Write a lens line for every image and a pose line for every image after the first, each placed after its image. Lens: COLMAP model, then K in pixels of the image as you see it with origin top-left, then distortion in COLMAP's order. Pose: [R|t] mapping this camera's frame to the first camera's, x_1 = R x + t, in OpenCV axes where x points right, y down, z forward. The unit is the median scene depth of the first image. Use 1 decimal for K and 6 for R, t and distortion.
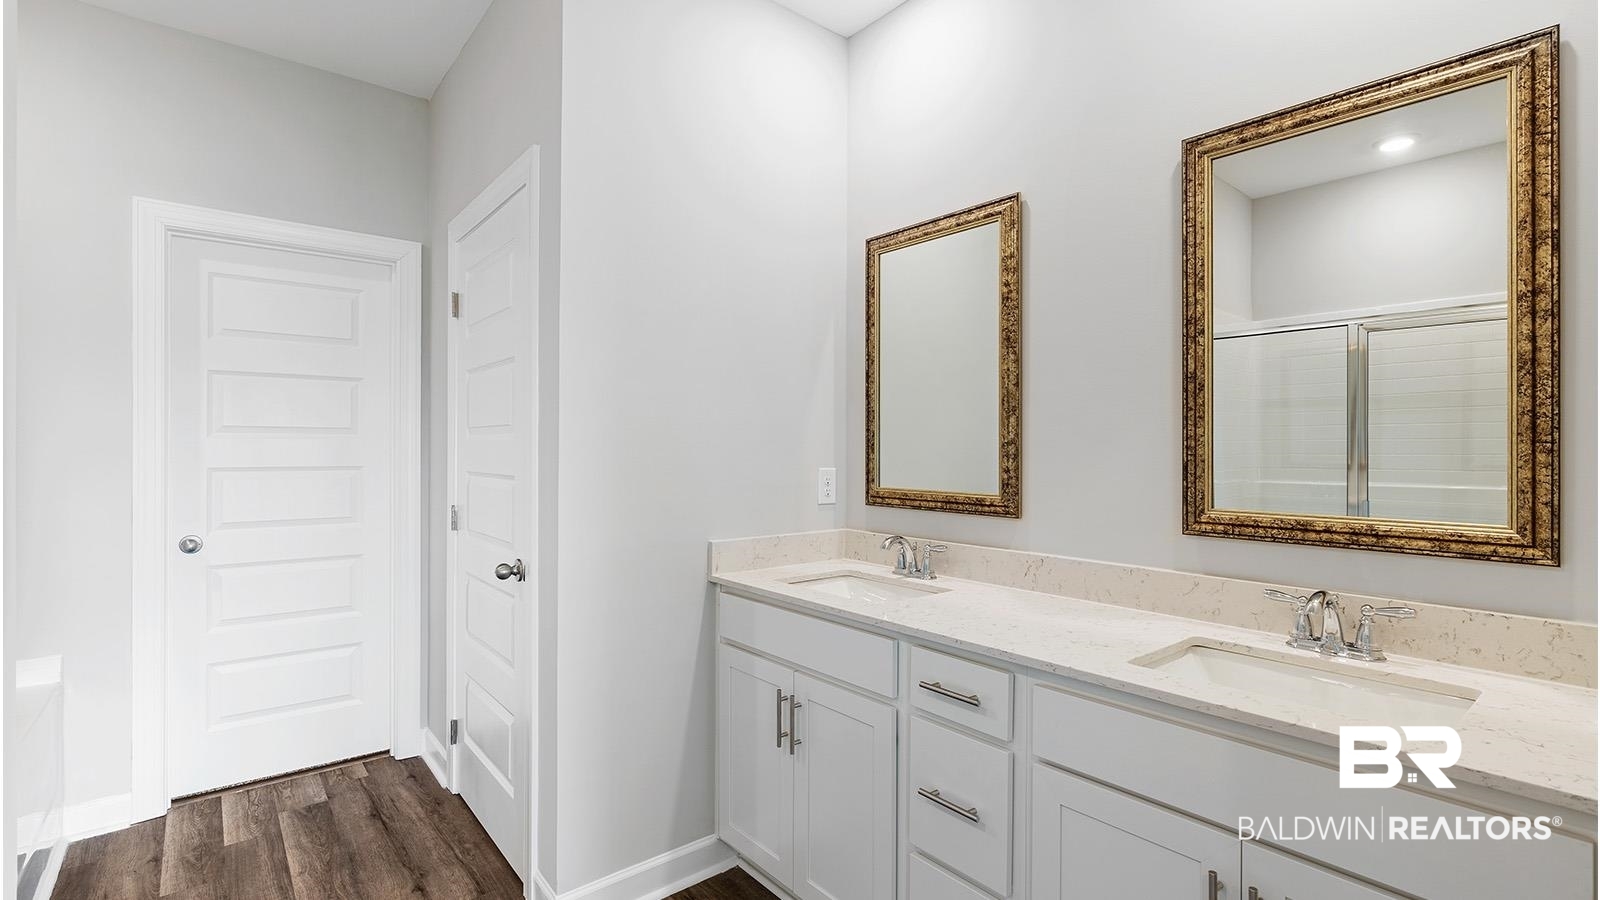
lens RADIAL K [[728.0, 0, 803.1], [0, 728.0, 439.5], [0, 0, 1]] dist [-0.011585, 0.004256]
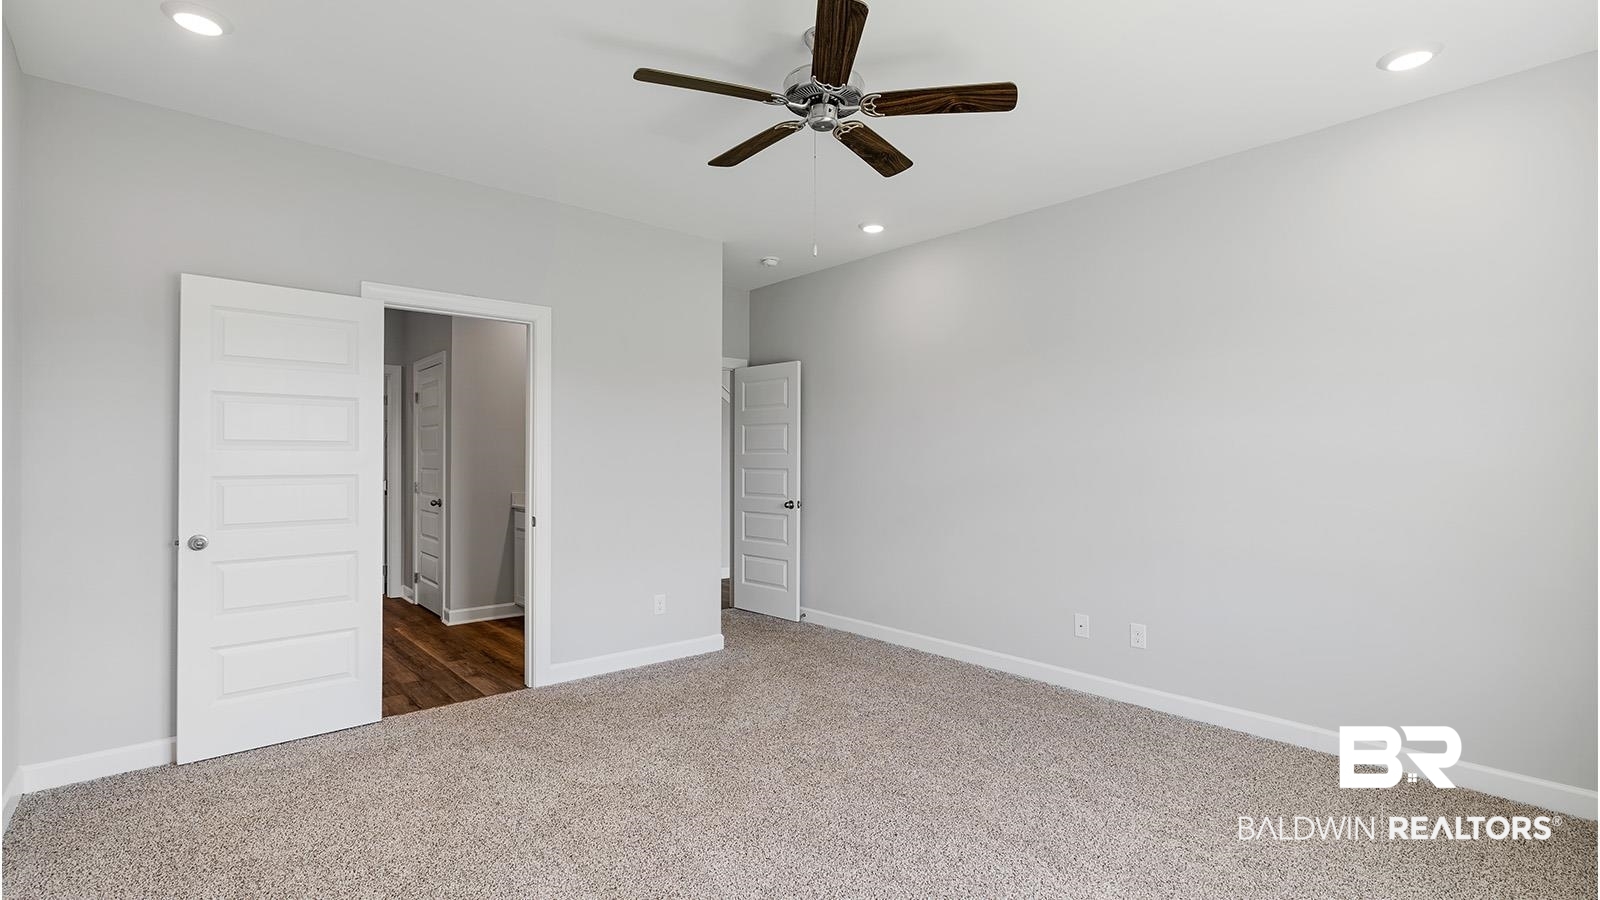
lens RADIAL K [[728.0, 0, 803.1], [0, 728.0, 439.5], [0, 0, 1]] dist [-0.011585, 0.004256]
pose [[0.999710, -0.007138, 0.022997, 0.751650], [0.007304, 0.999948, -0.007148, -0.021976], [-0.022944, 0.007314, 0.999710, -1.444837]]
